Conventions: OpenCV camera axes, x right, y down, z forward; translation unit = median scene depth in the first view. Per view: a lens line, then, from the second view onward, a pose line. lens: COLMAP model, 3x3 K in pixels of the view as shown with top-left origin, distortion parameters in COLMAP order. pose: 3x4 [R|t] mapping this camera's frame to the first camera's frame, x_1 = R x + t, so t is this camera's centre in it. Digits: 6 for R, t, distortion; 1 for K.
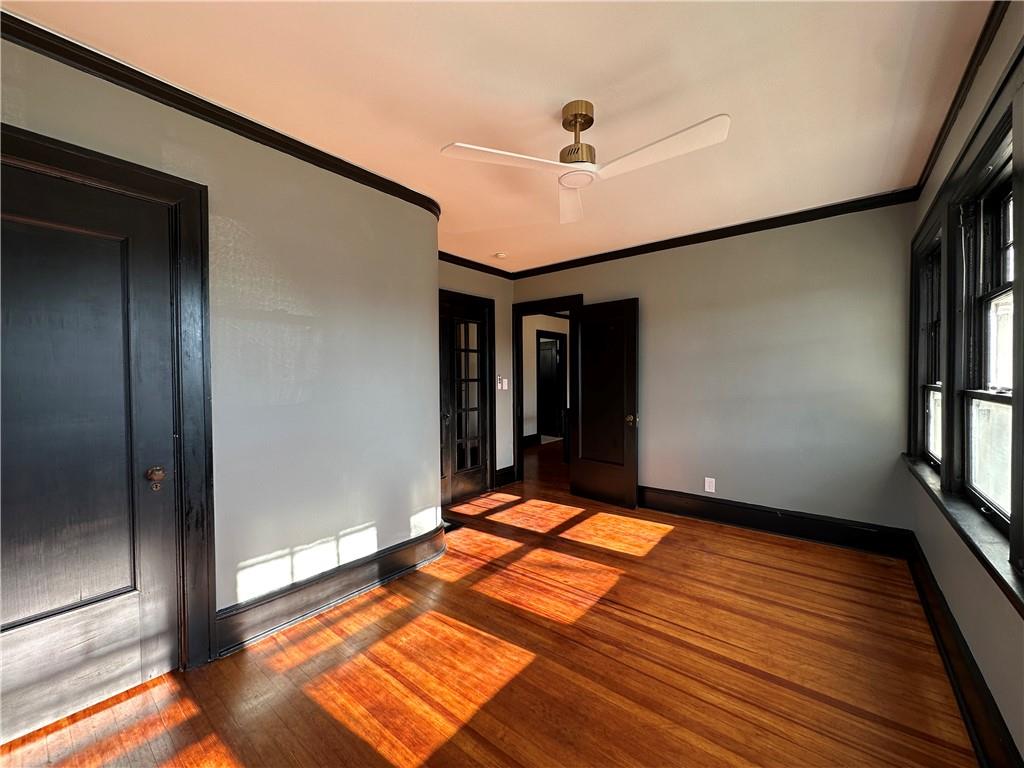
lens RADIAL K [[407.9, 0, 515.2], [0, 407.9, 382.5], [0, 0, 1]] dist [0.002648, 0.000278]
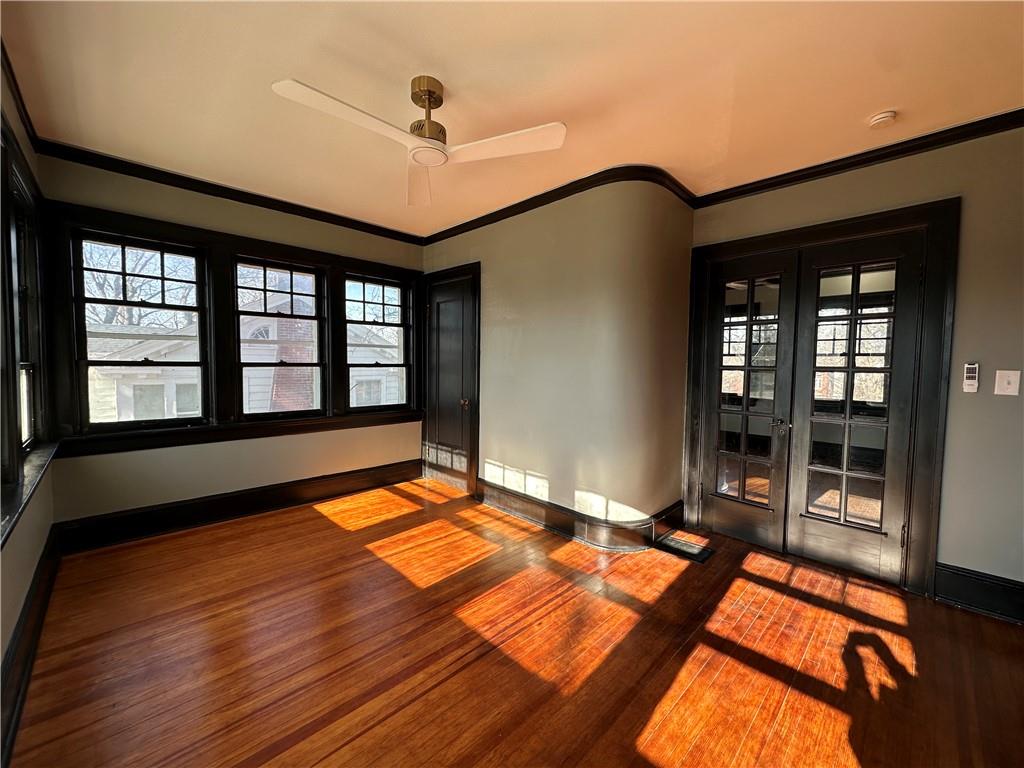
lens RADIAL K [[407.9, 0, 511.0], [0, 407.9, 383.9], [0, 0, 1]] dist [0.002648, 0.000278]
pose [[-0.129838, 0.056568, -0.989920, 0.937584], [-0.026160, 0.997828, 0.060451, -0.012073], [0.991190, 0.033745, -0.128076, 1.110026]]
